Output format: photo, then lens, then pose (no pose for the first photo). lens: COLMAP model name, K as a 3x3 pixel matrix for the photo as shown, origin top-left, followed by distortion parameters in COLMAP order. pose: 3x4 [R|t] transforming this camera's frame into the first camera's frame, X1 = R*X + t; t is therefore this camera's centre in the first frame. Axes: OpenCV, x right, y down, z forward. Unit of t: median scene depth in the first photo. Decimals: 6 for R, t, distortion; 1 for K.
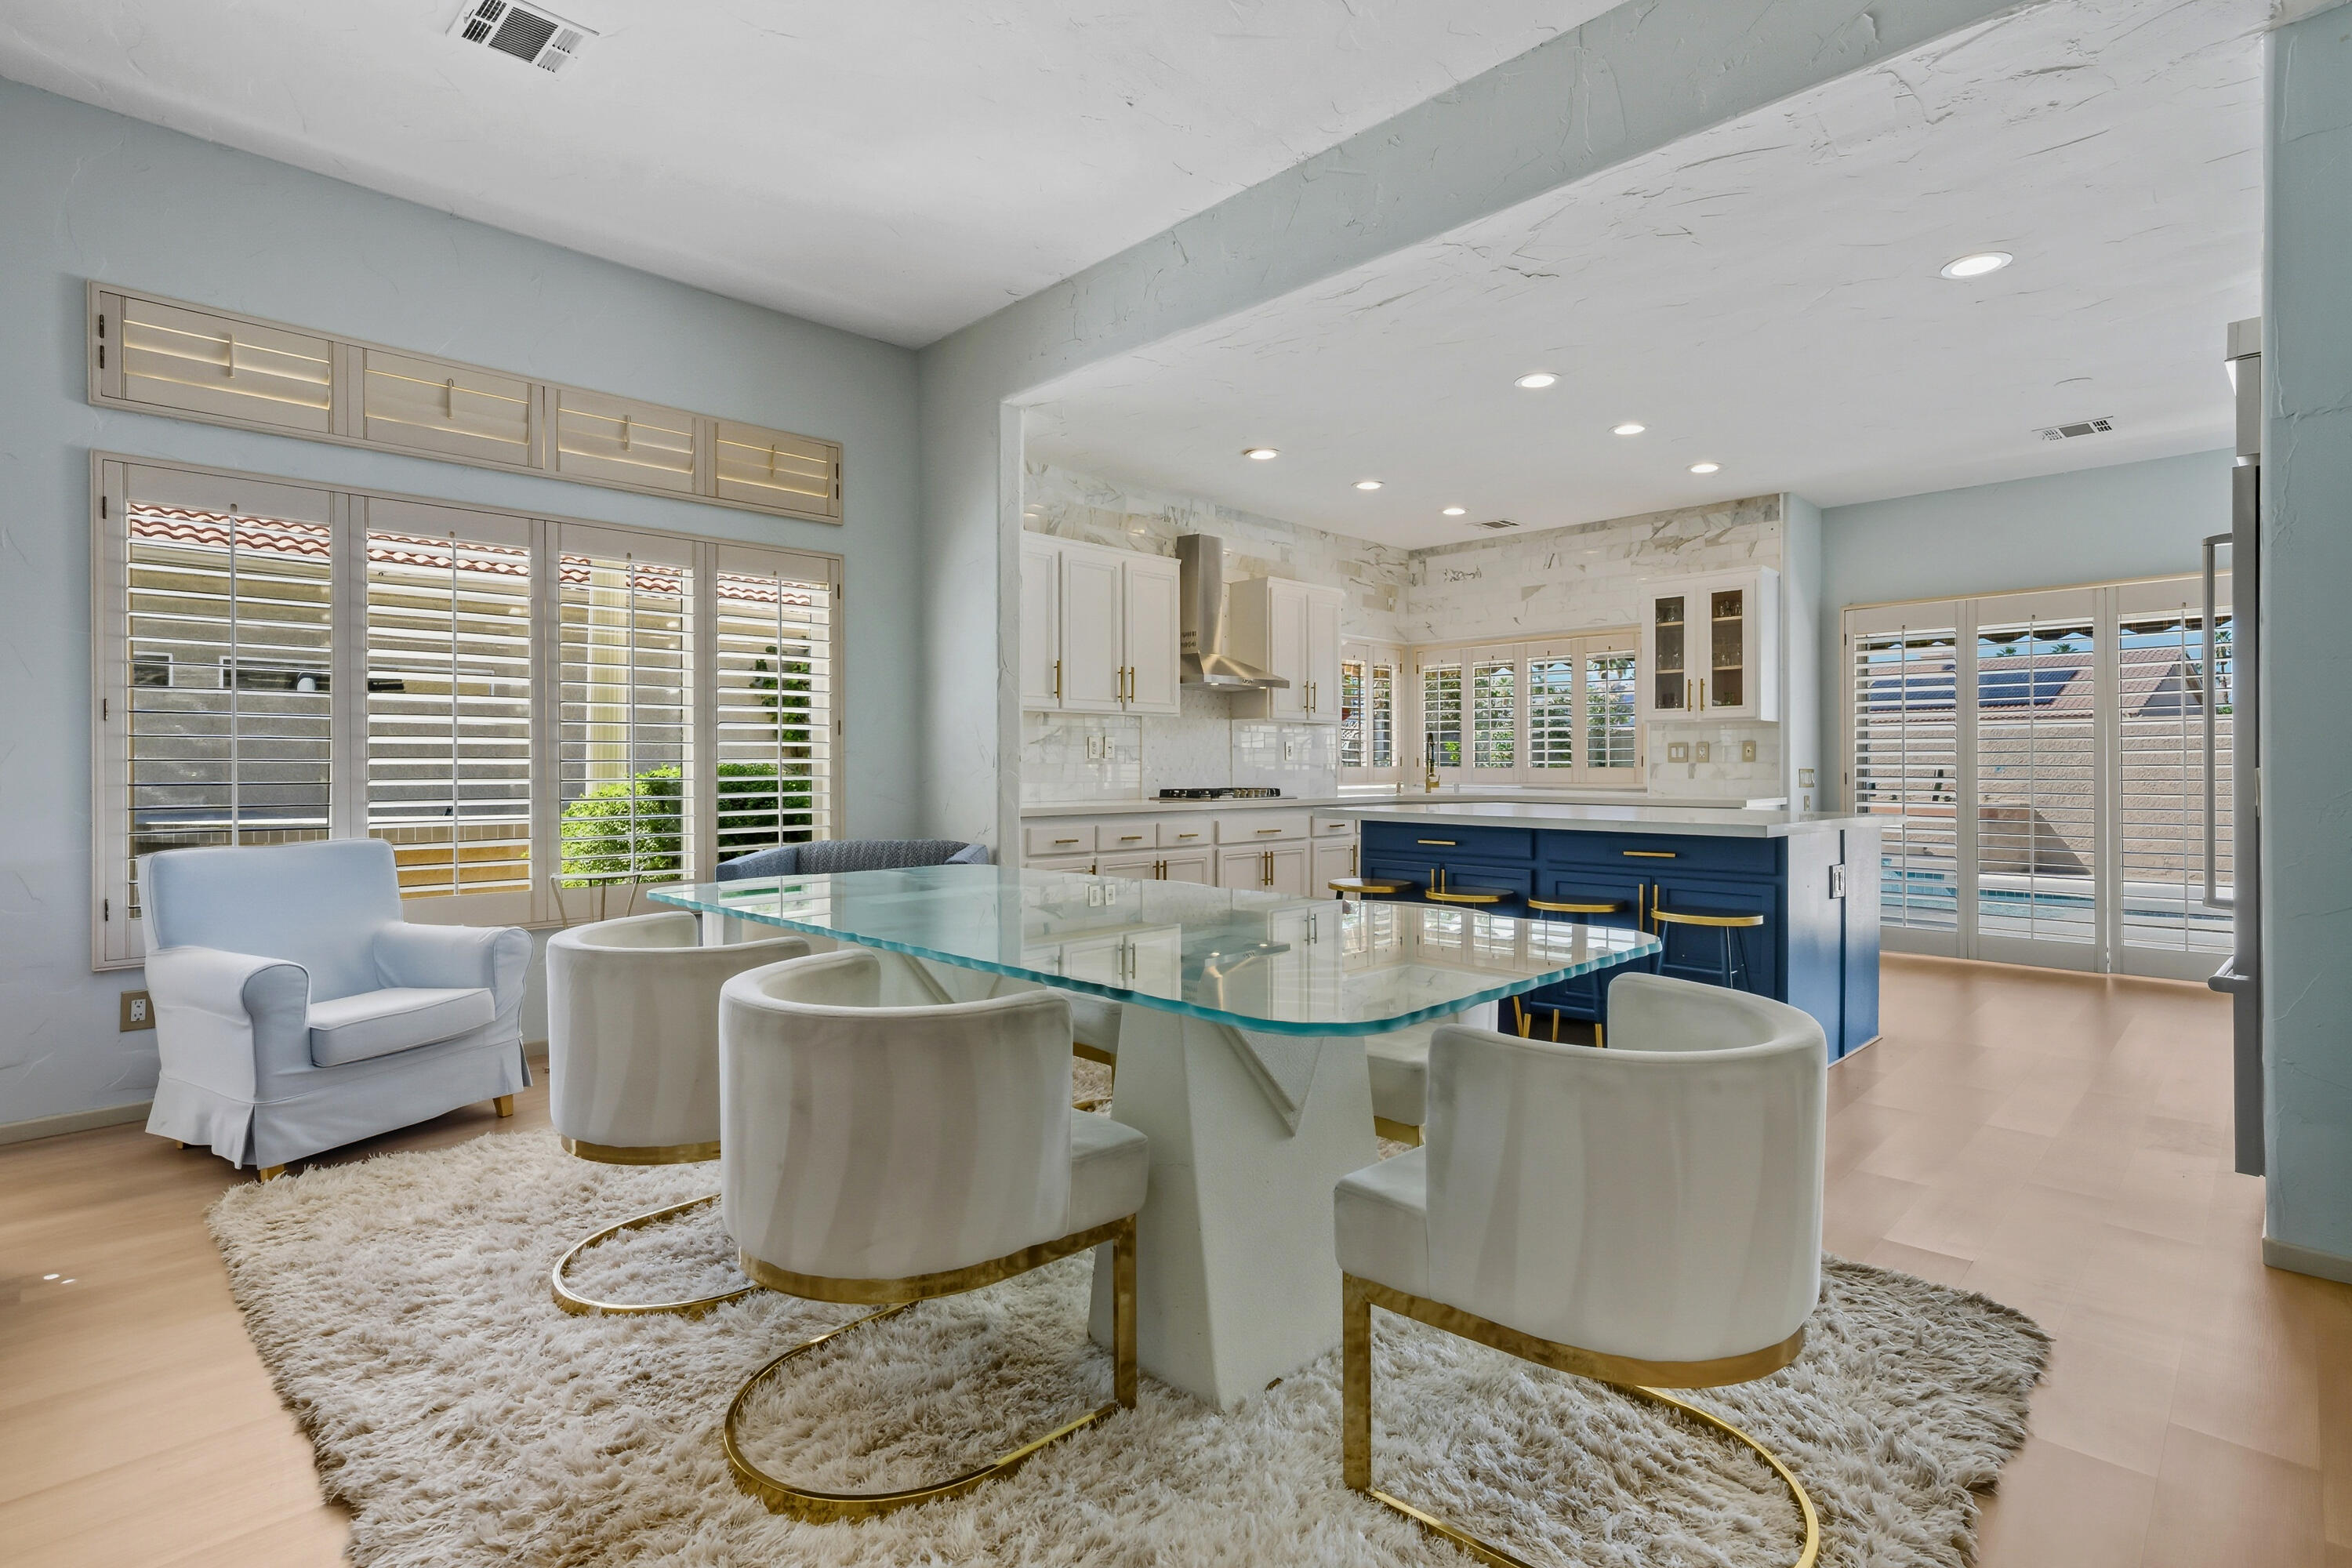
lens RADIAL K [[1174.0, 0, 1176.7], [0, 1174.0, 778.6], [0, 0, 1]] dist [0.006874, 0.001217]
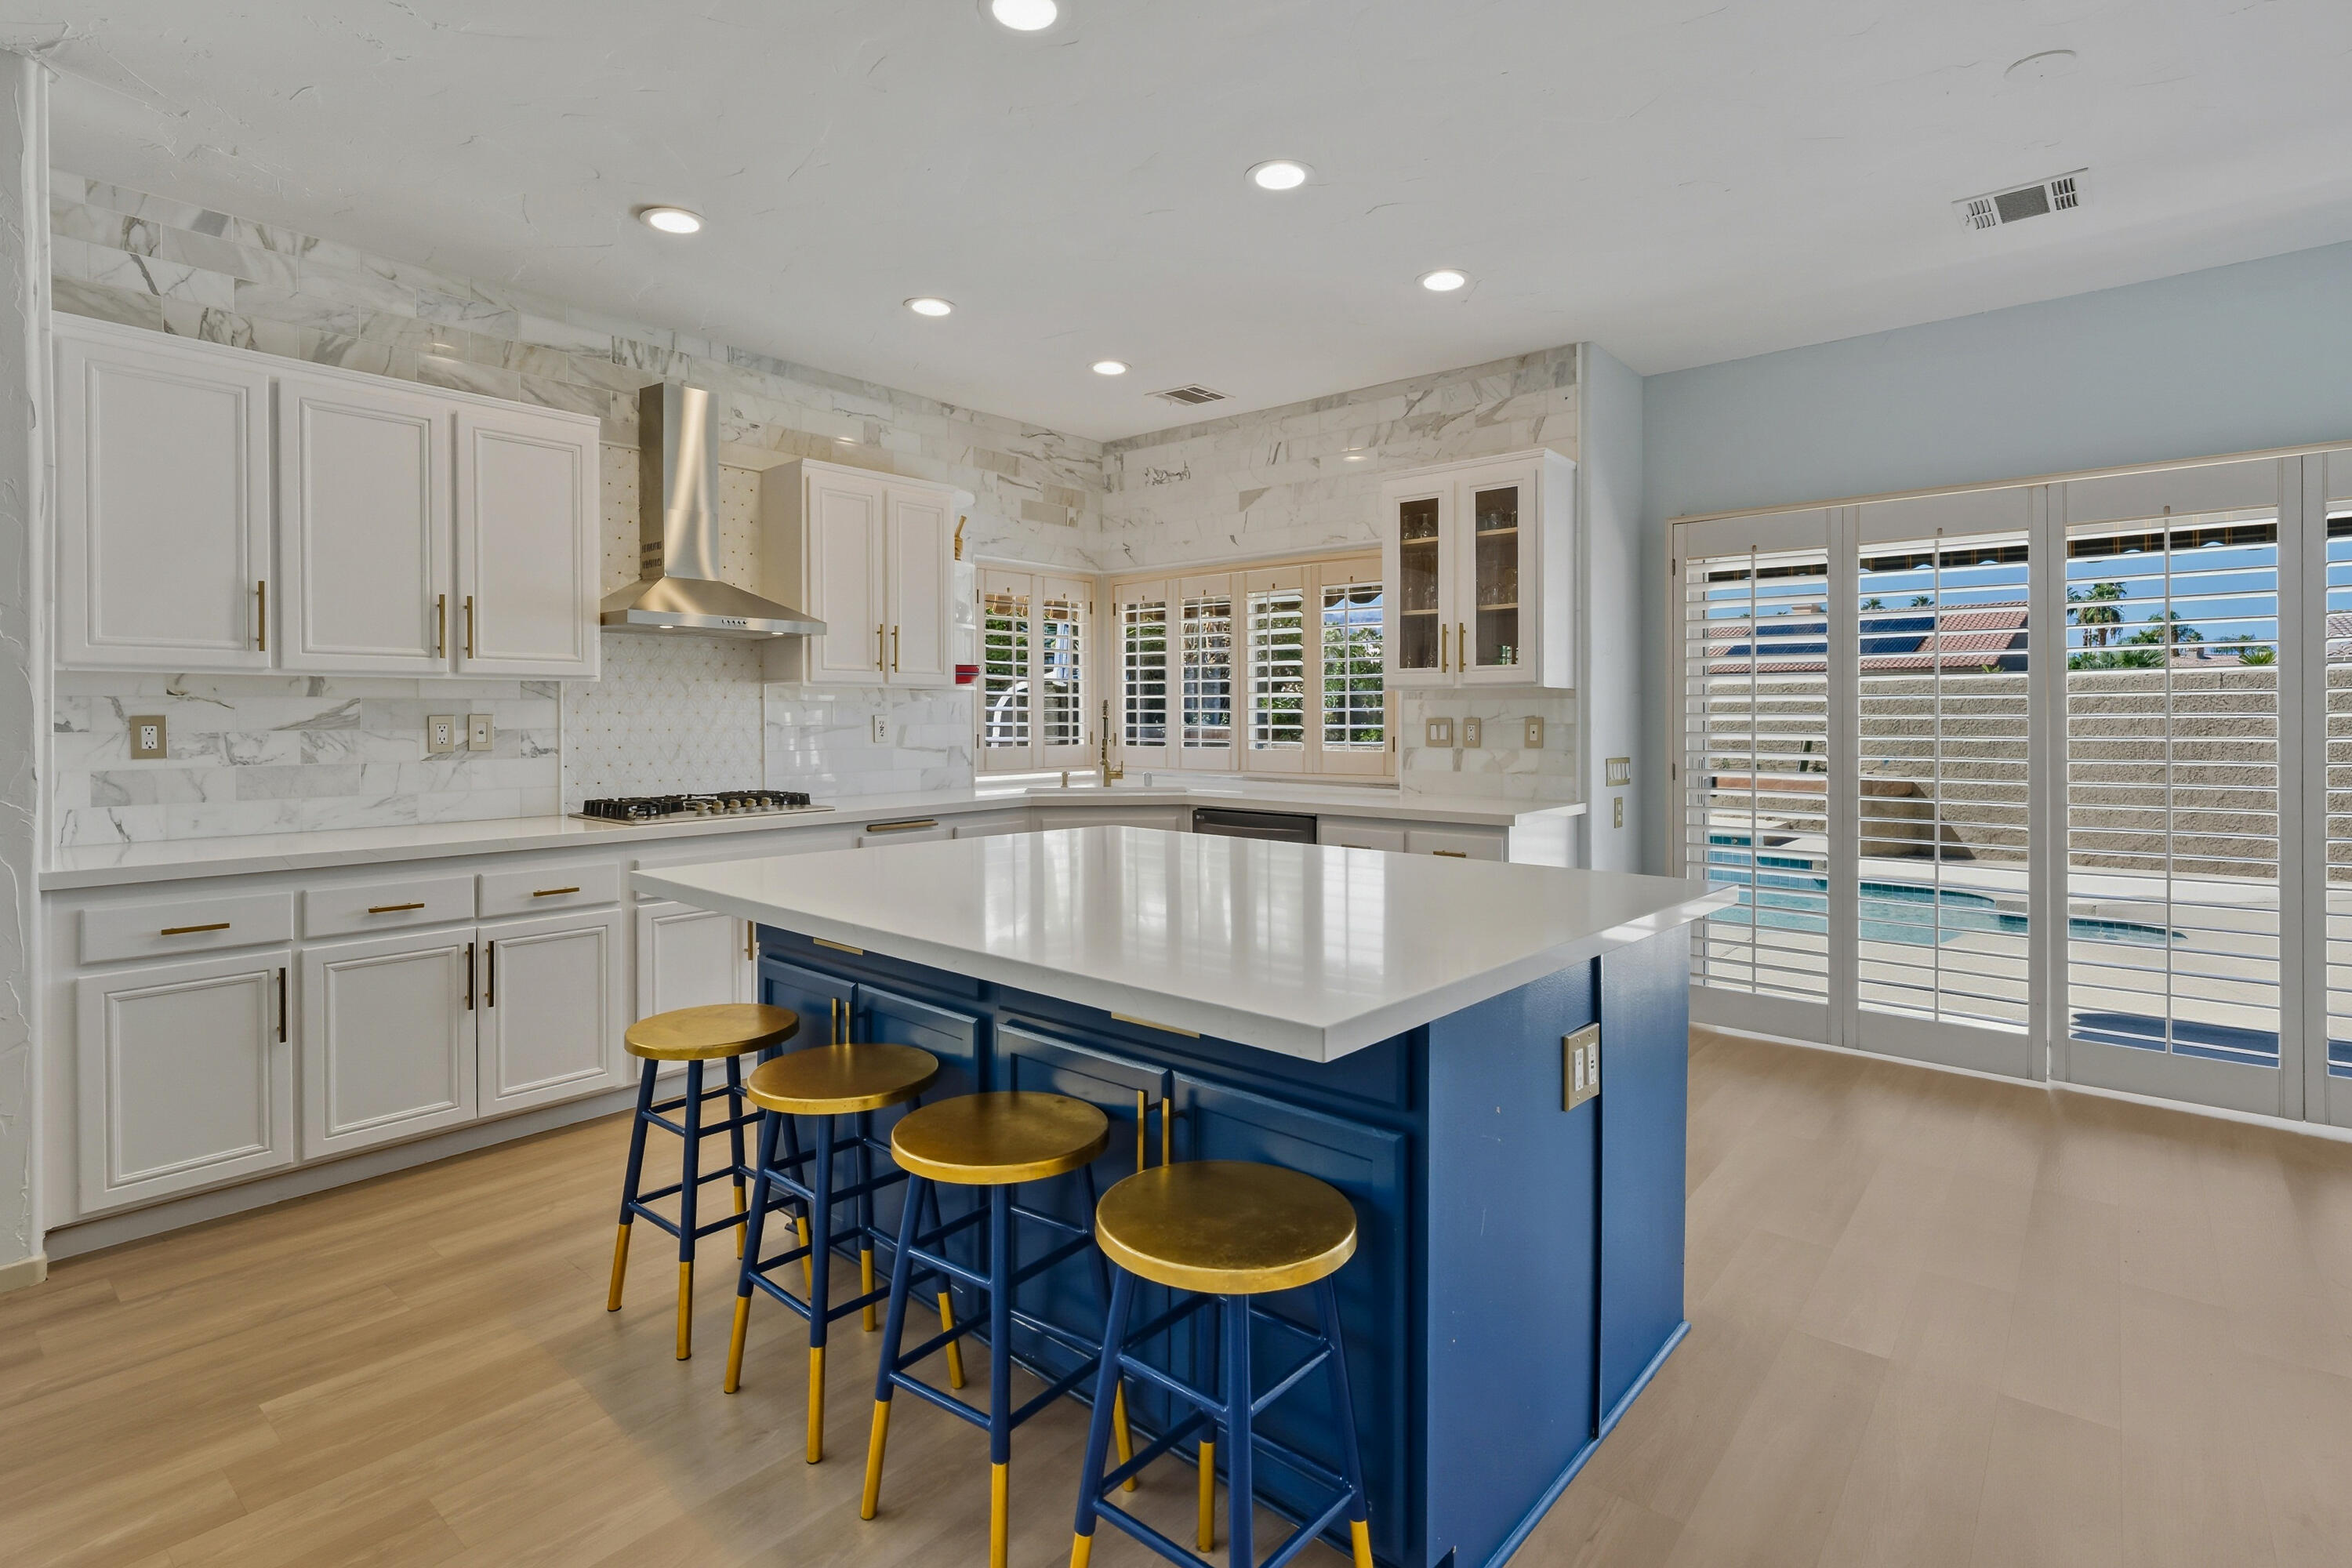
lens RADIAL K [[1122.1, 0, 1212.7], [0, 1122.1, 731.4], [0, 0, 1]] dist [0.004799, 0.000131]
pose [[0.996371, -0.002831, 0.085074, 0.246543], [0.002117, 0.999962, 0.008482, -0.029120], [-0.085095, -0.008271, 0.996339, 0.374621]]
